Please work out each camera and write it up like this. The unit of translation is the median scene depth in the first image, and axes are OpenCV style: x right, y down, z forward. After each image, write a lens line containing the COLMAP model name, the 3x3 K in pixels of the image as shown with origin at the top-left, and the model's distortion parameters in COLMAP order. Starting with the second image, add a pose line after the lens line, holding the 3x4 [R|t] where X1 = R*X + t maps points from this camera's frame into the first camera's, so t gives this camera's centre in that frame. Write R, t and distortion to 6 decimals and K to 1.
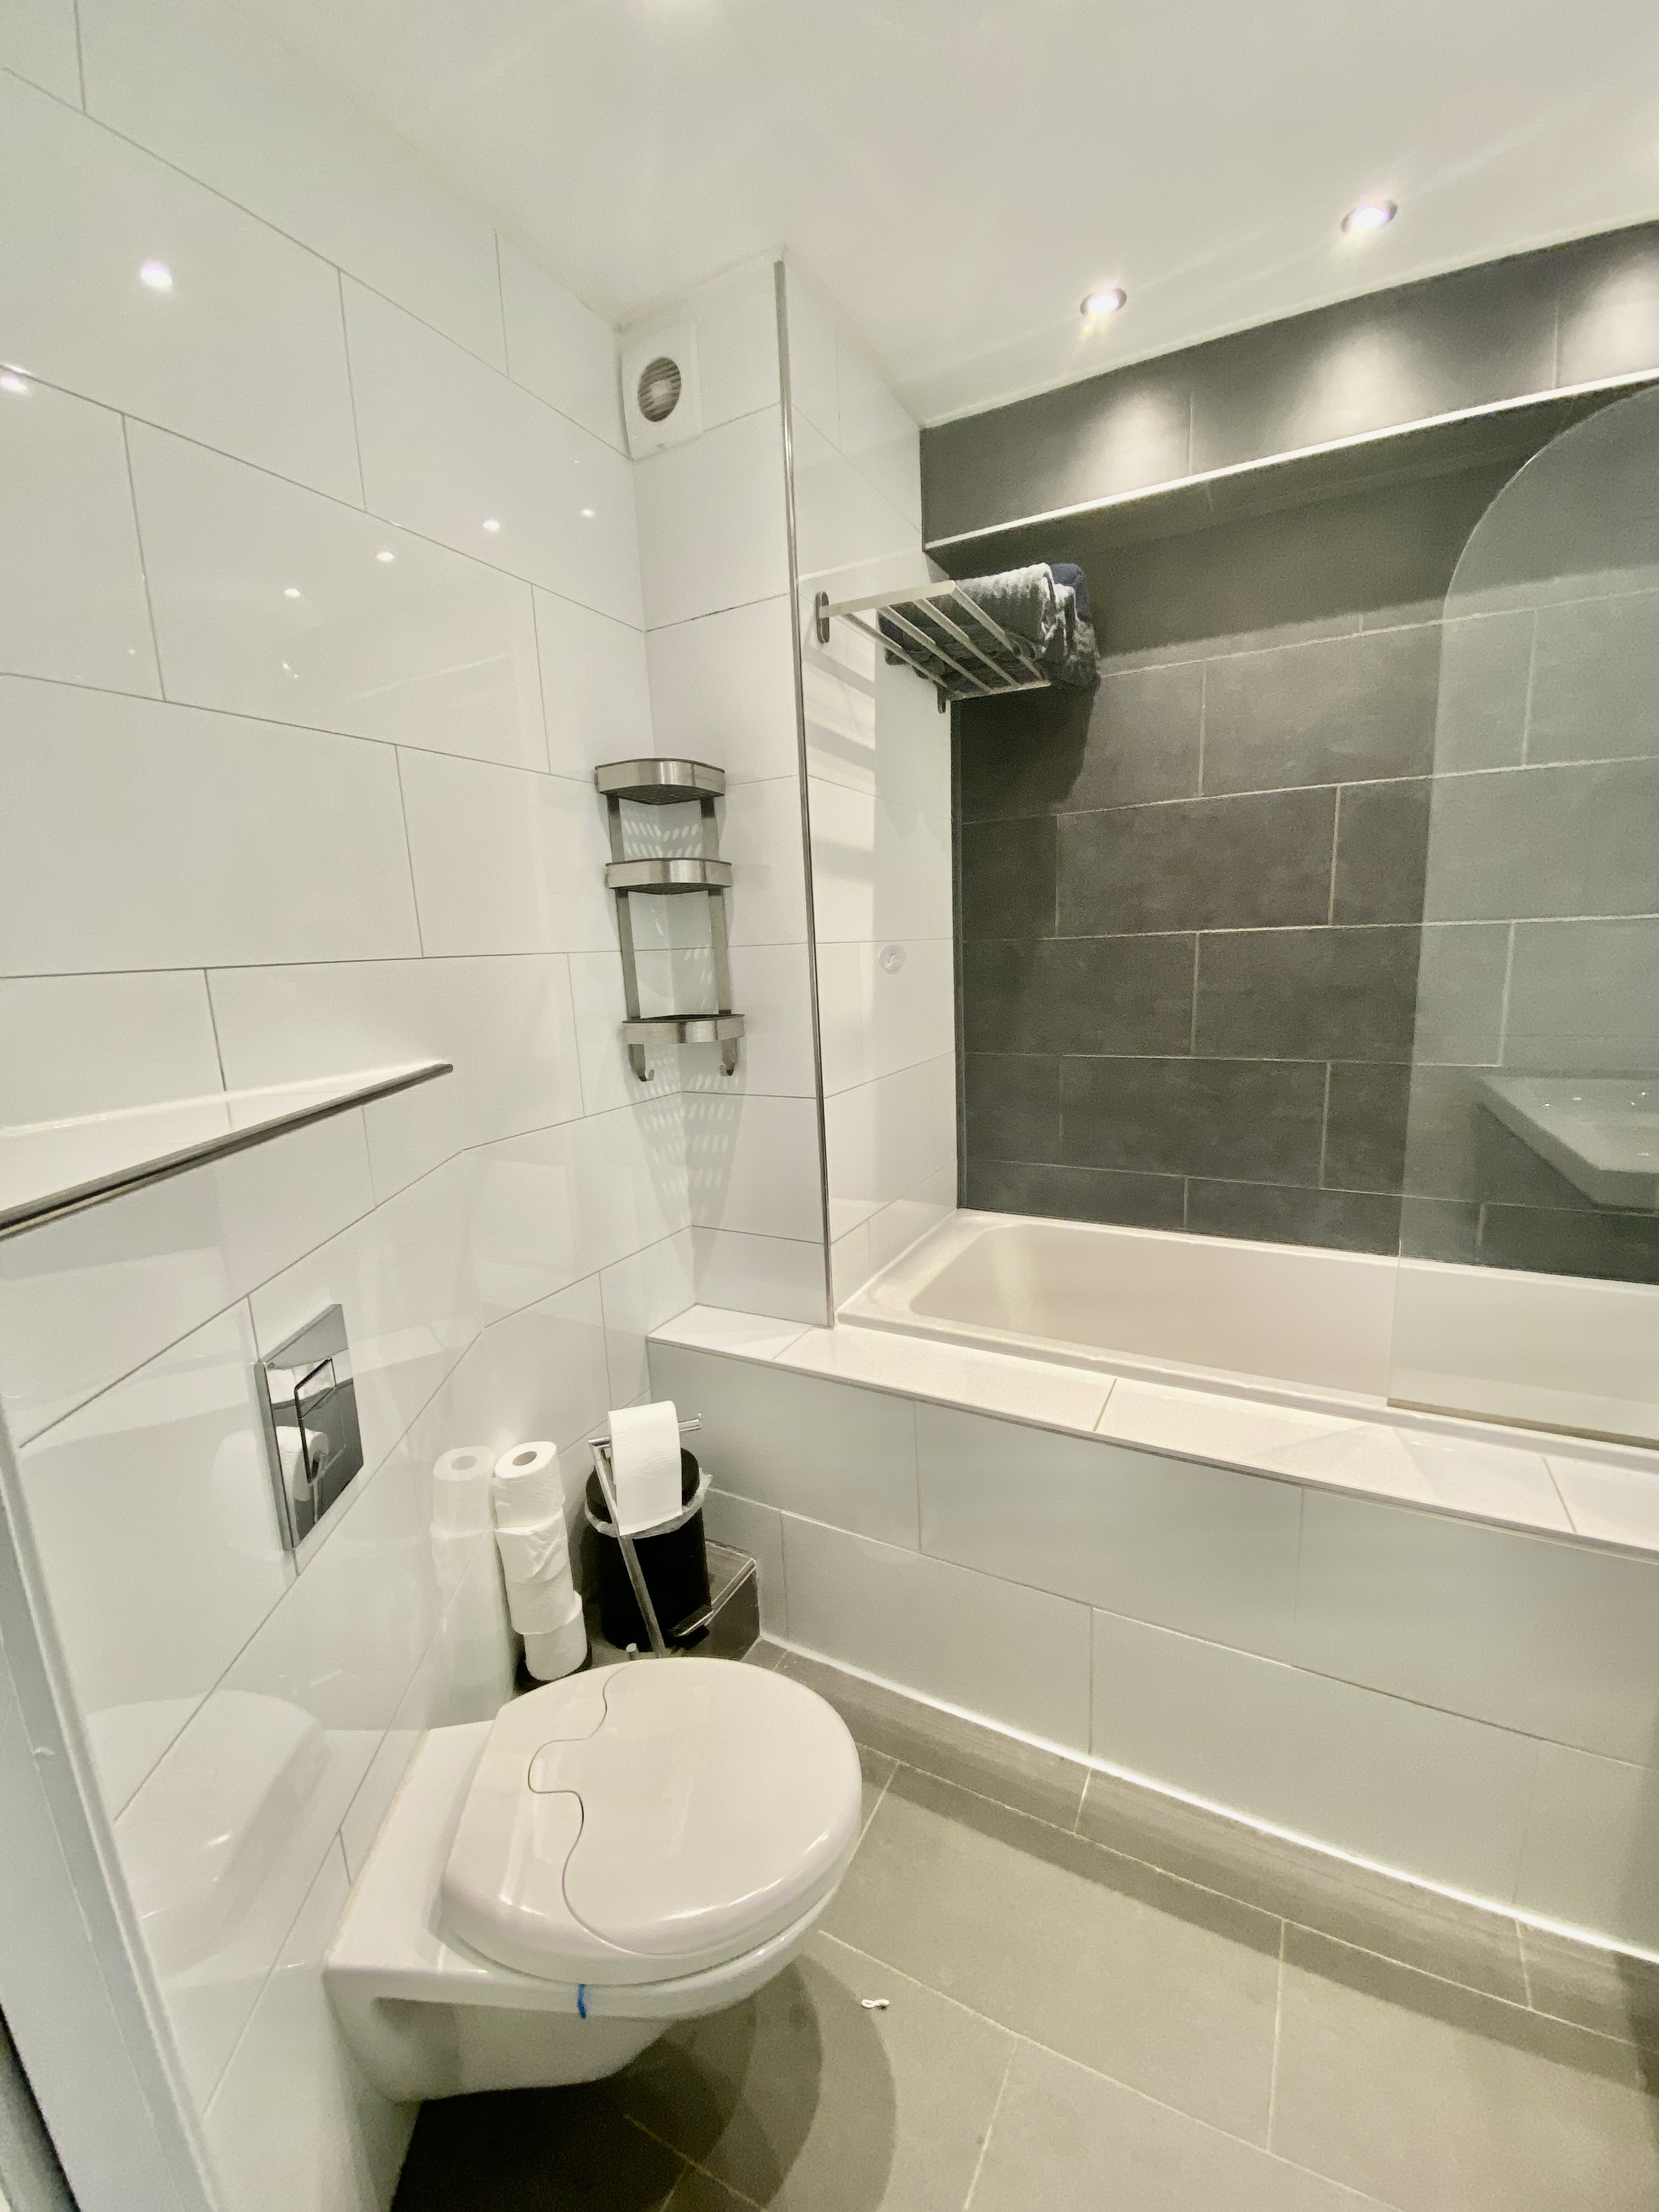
lens RADIAL K [[898.9, 0, 829.5], [0, 898.9, 1106.0], [0, 0, 1]] dist [0.026870, -0.022917]
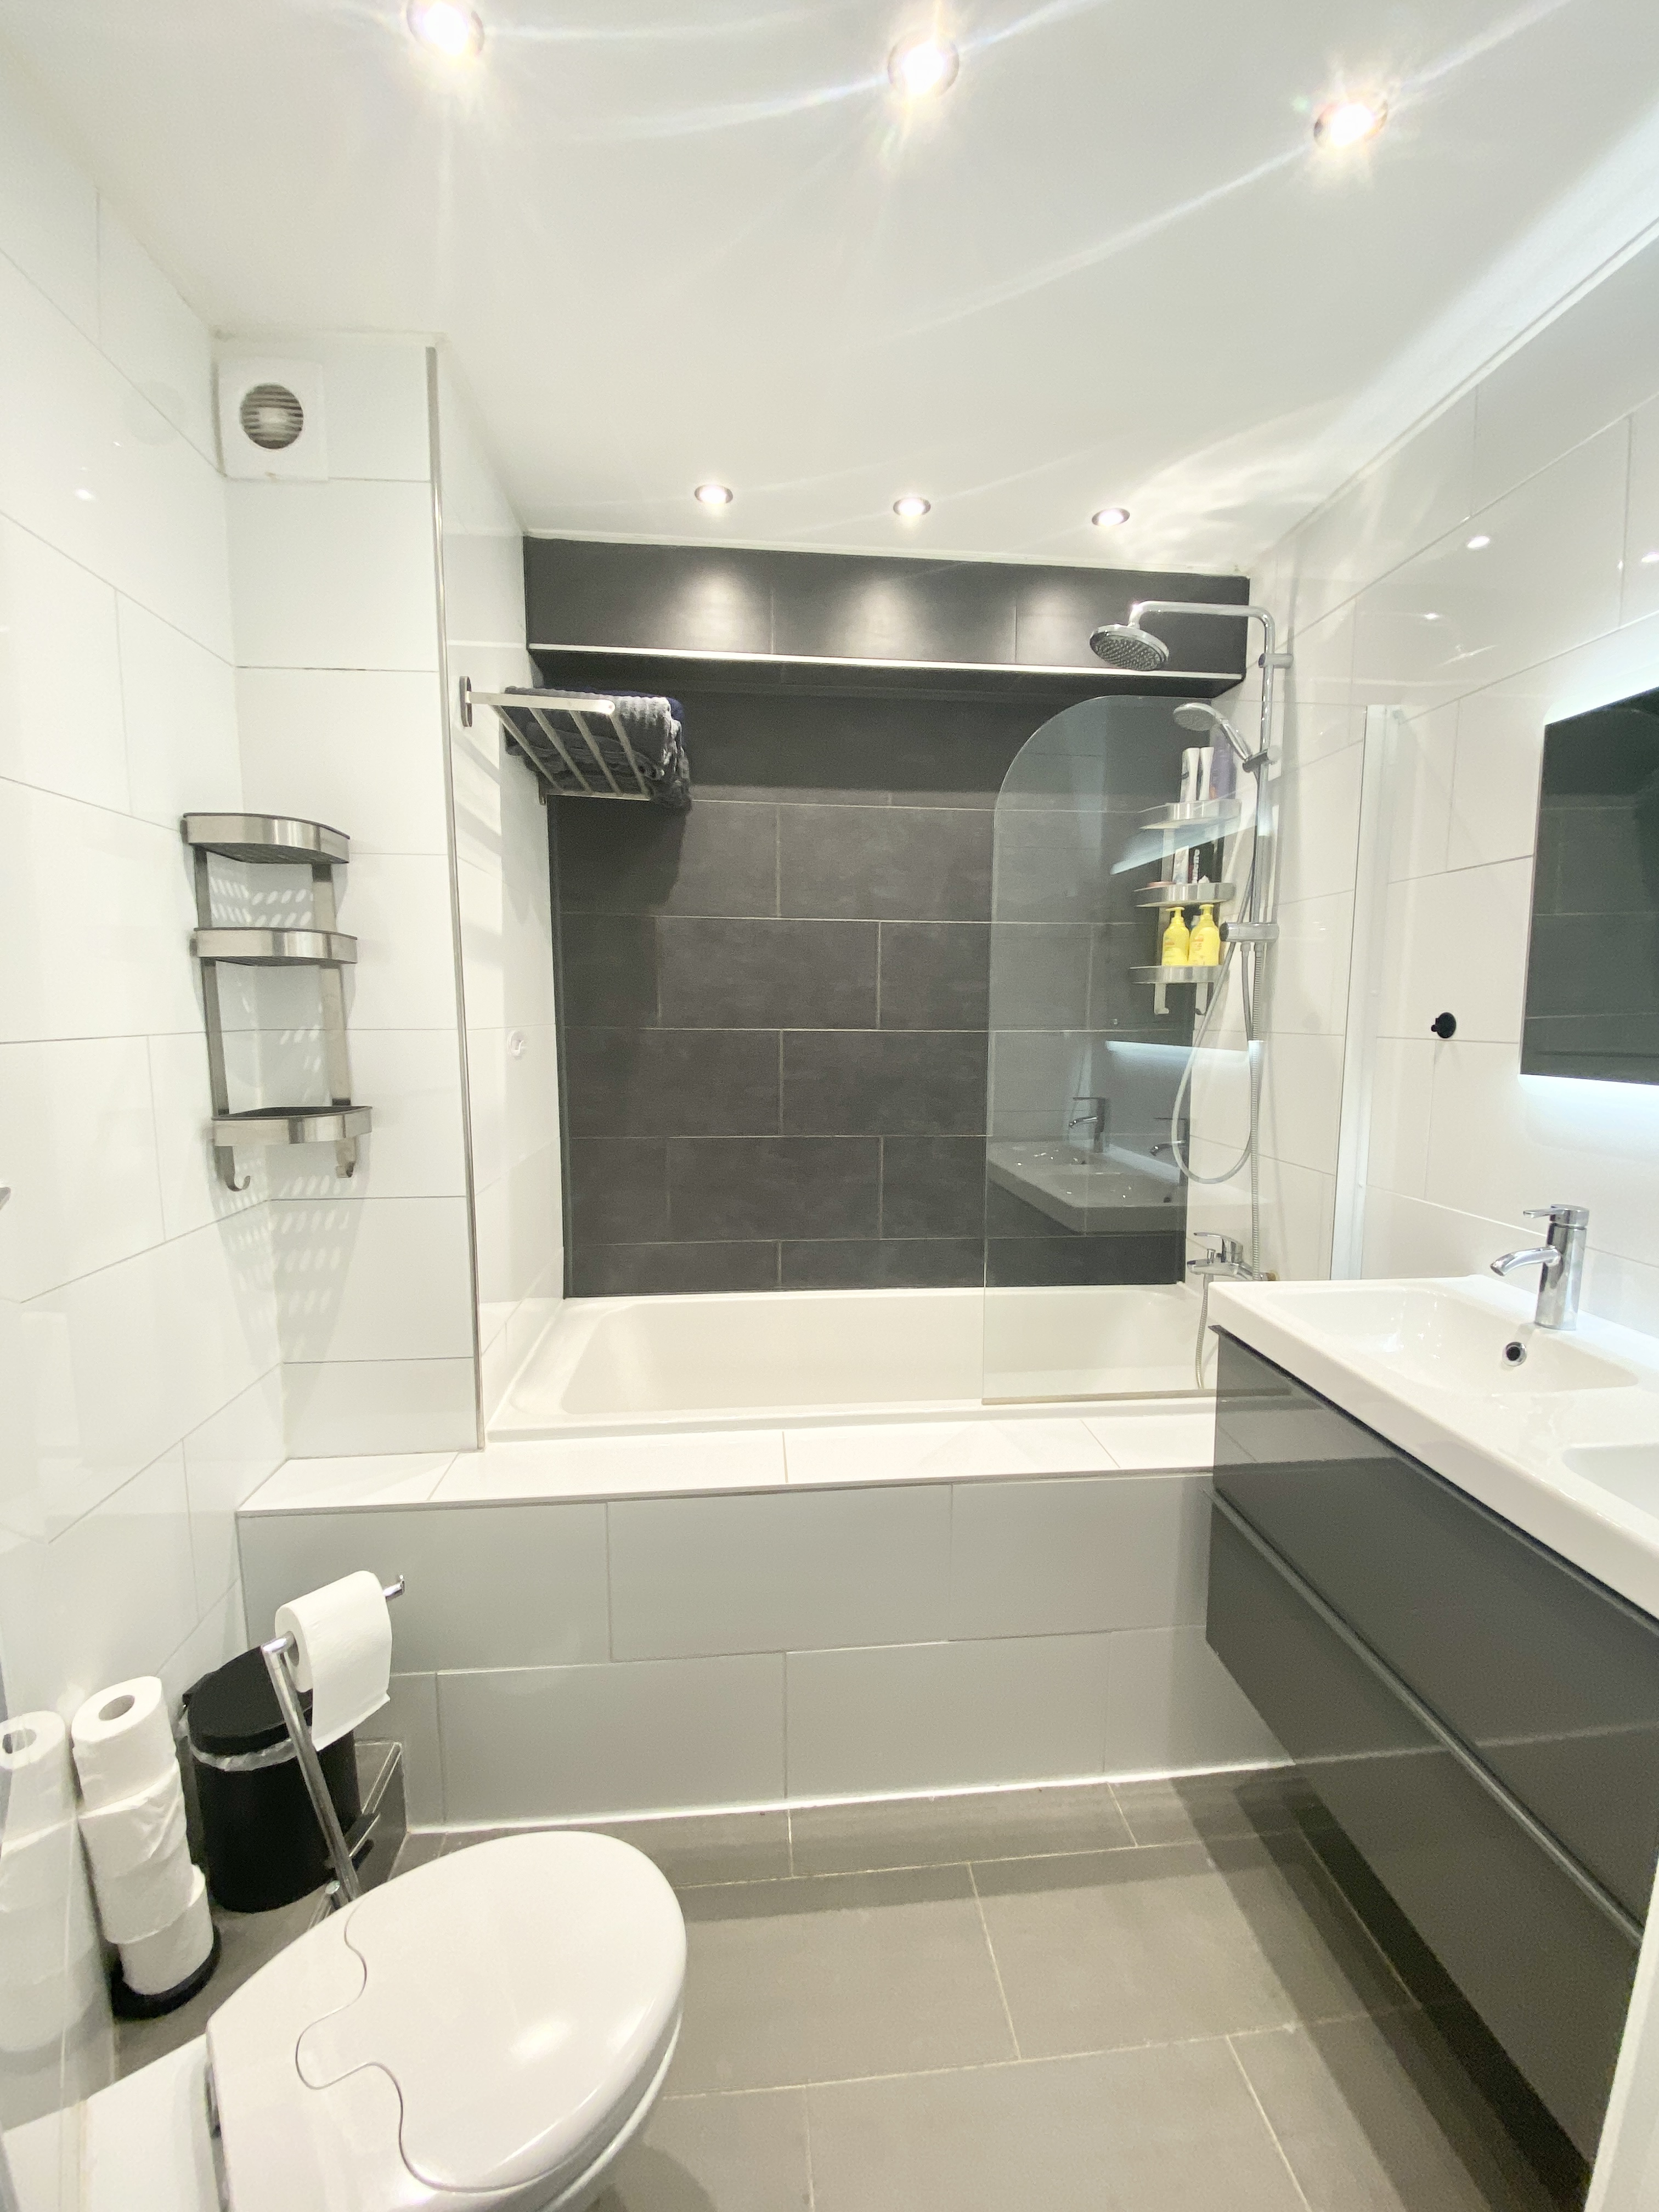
lens RADIAL K [[898.9, 0, 829.5], [0, 898.9, 1106.0], [0, 0, 1]] dist [0.026870, -0.022917]
pose [[0.834270, -0.015304, 0.551144, -0.208190], [0.060705, 0.996087, -0.064232, -0.018855], [-0.548004, 0.087044, 0.831934, 0.012853]]
